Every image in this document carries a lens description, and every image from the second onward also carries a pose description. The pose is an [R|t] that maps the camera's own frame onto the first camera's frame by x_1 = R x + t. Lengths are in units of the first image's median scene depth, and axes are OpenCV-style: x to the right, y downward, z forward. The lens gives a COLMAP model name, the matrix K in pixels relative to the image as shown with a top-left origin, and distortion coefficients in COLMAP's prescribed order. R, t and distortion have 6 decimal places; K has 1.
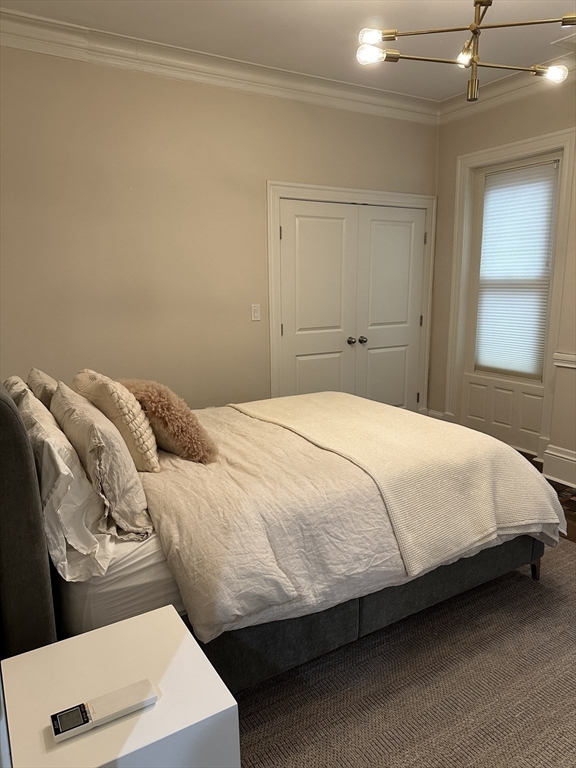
lens RADIAL K [[543.4, 0, 292.2], [0, 543.4, 384.8], [0, 0, 1]] dist [0.085477, -0.086965]
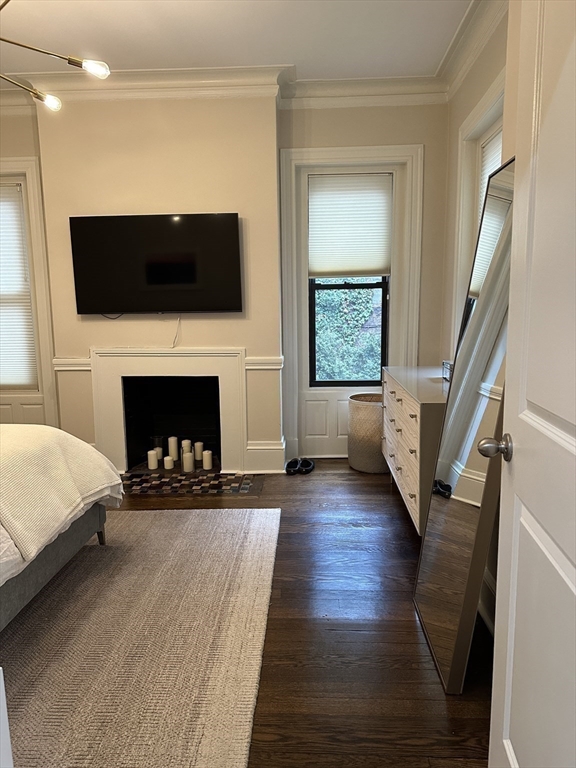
lens RADIAL K [[543.4, 0, 292.2], [0, 543.4, 384.8], [0, 0, 1]] dist [0.085477, -0.086965]
pose [[0.553421, -0.108521, 0.825802, -0.267015], [0.172028, 0.984990, 0.014154, 0.092680], [-0.814943, 0.134228, 0.563783, 0.014496]]
